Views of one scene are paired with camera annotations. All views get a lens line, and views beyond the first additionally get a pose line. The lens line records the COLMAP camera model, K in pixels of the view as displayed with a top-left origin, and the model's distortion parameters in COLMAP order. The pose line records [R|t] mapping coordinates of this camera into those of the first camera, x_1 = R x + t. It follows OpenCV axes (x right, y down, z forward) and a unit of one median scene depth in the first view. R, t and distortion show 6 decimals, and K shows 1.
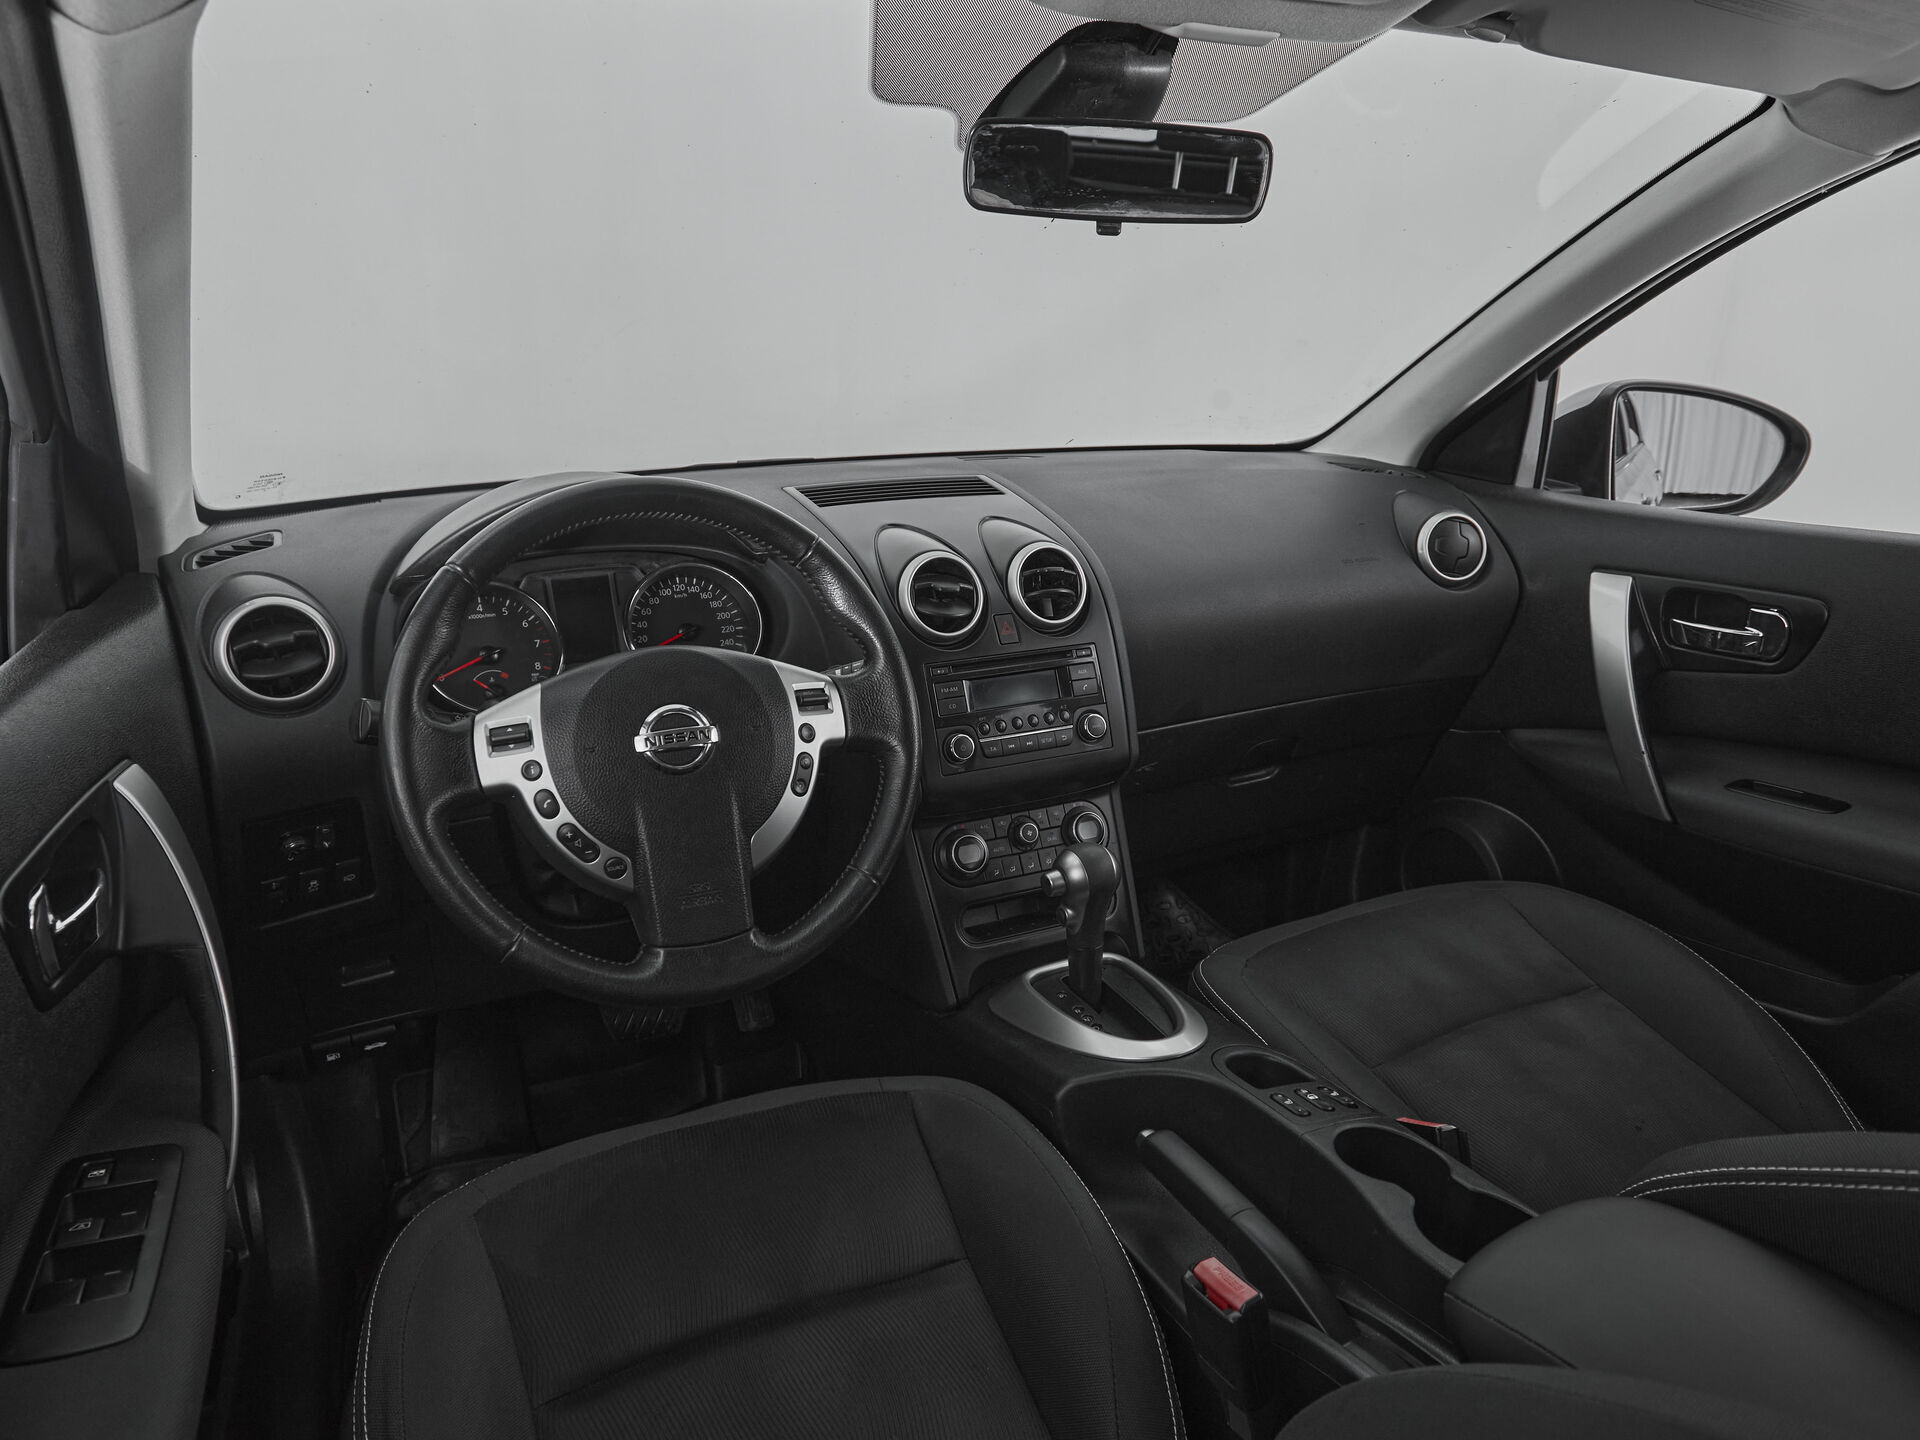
lens RADIAL K [[1172.5, 0, 933.7], [0, 1172.5, 711.0], [0, 0, 1]] dist [-0.021732, -0.003450]
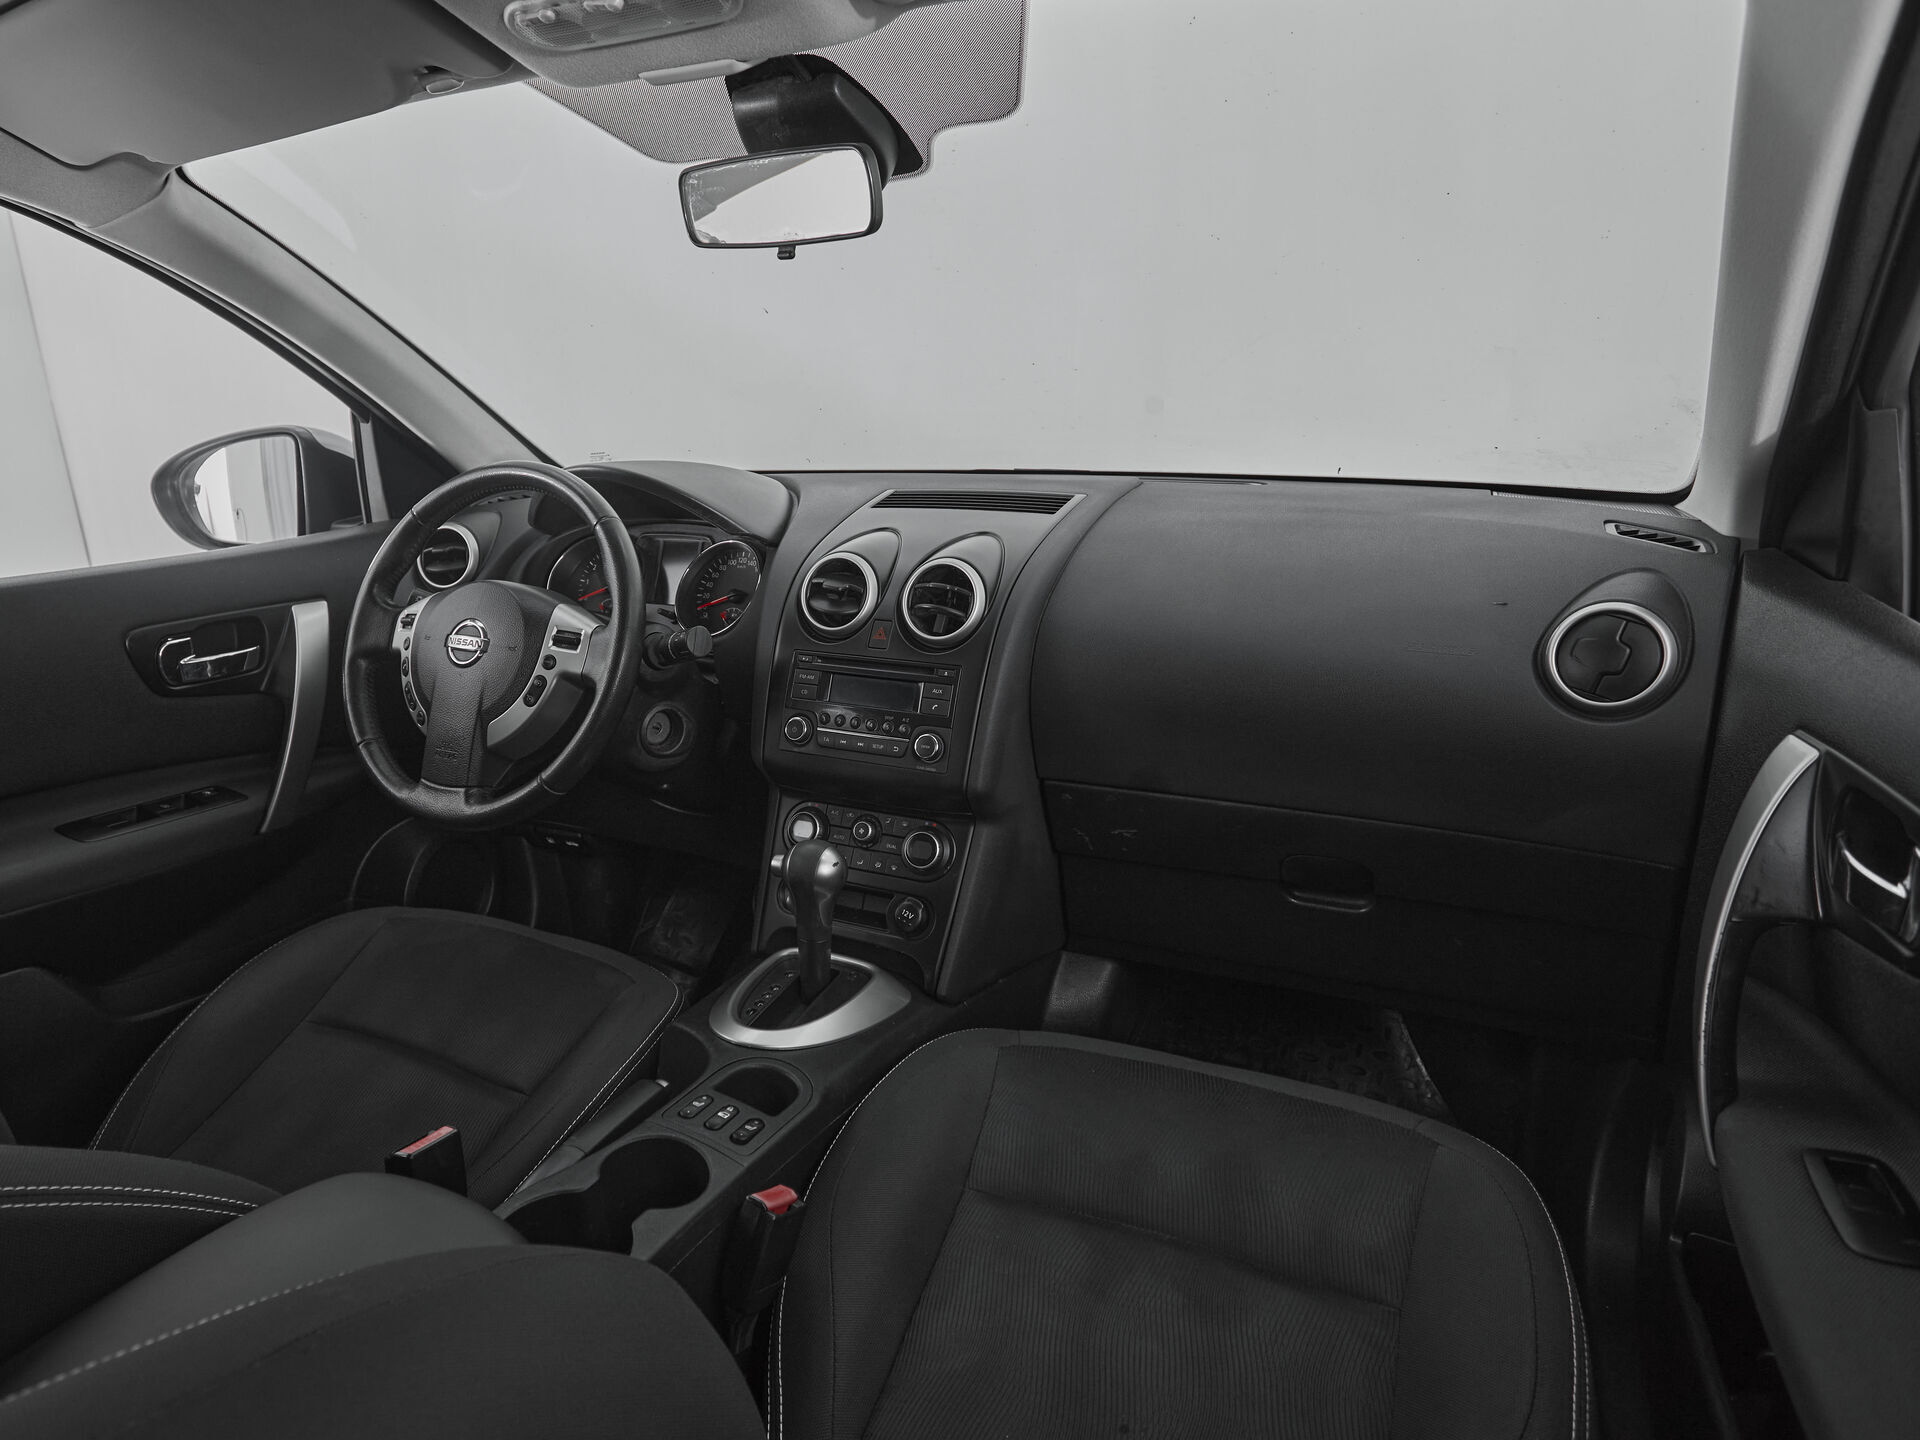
lens RADIAL K [[1172.5, 0, 893.6], [0, 1172.5, 721.5], [0, 0, 1]] dist [-0.021732, -0.003450]
pose [[0.624004, 0.219747, -0.749887, 1.100561], [-0.219408, 0.970311, 0.101764, -0.131228], [0.749986, 0.101030, 0.653692, 0.427182]]
